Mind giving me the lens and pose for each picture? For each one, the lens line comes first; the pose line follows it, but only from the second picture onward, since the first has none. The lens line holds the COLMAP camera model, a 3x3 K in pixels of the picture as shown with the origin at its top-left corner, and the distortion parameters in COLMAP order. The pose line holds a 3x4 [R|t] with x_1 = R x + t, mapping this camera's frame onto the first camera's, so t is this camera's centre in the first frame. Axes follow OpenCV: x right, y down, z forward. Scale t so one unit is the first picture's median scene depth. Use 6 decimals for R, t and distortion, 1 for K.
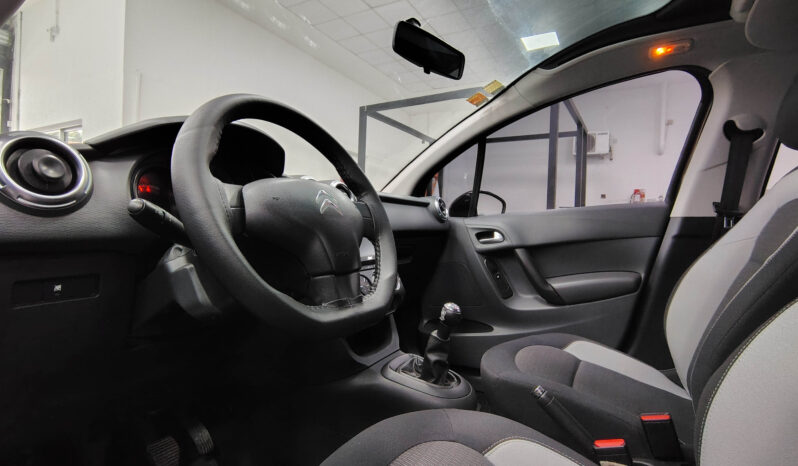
lens RADIAL K [[384.8, 0, 399.0], [0, 384.8, 233.0], [0, 0, 1]] dist [0.000833, 0.000032]
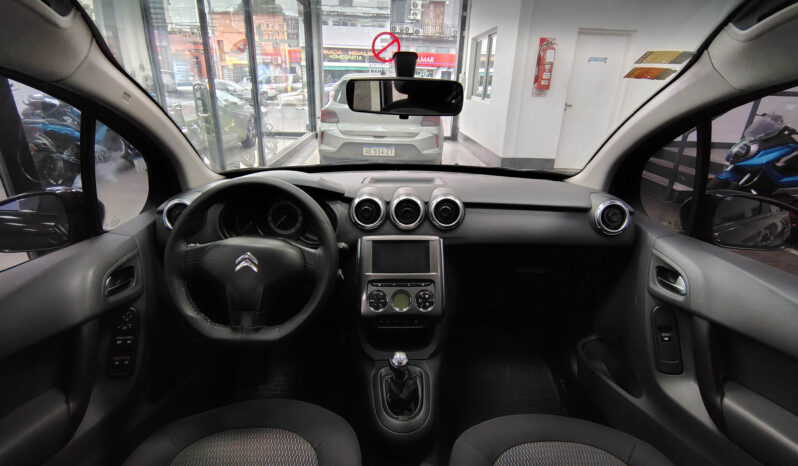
lens RADIAL K [[384.8, 0, 399.0], [0, 384.8, 233.0], [0, 0, 1]] dist [0.000833, 0.000032]
pose [[0.519410, 0.280505, -0.807174, 0.543977], [-0.015353, 0.947499, 0.319390, -0.288477], [0.854387, -0.153502, 0.496447, 0.311887]]
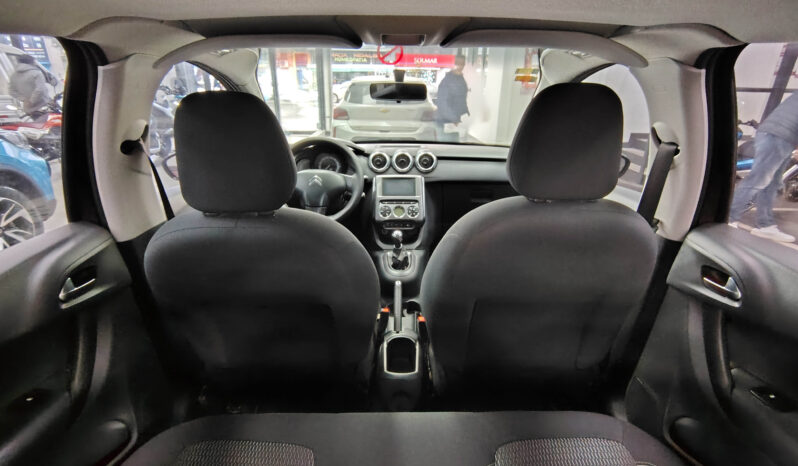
lens RADIAL K [[384.8, 0, 399.0], [0, 384.8, 233.0], [0, 0, 1]] dist [0.000833, 0.000032]
pose [[0.509846, 0.276211, -0.814718, 1.096479], [-0.006199, 0.948208, 0.317589, -0.262566], [0.860244, -0.156871, 0.485152, 0.003875]]
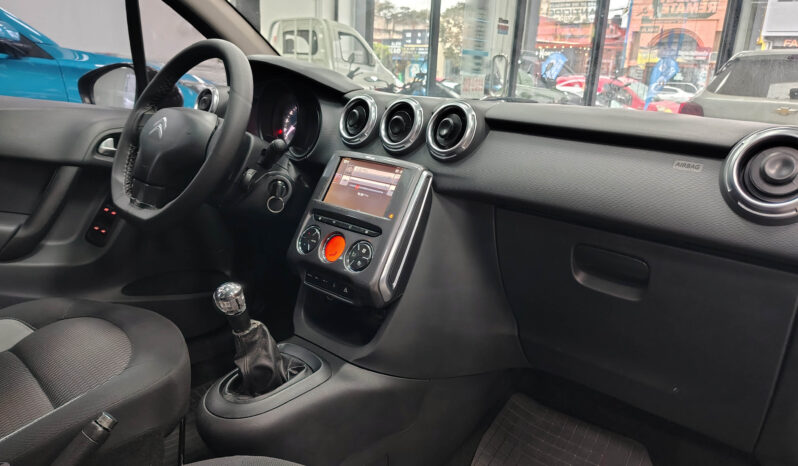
lens RADIAL K [[583.9, 0, 399.0], [0, 583.9, 233.0], [0, 0, 1]] dist [0.000152, 0.001912]
pose [[-0.232750, 0.198691, -0.952024, 0.645492], [-0.077696, 0.971980, 0.221851, -0.087697], [0.969428, 0.125604, -0.210791, 0.954369]]
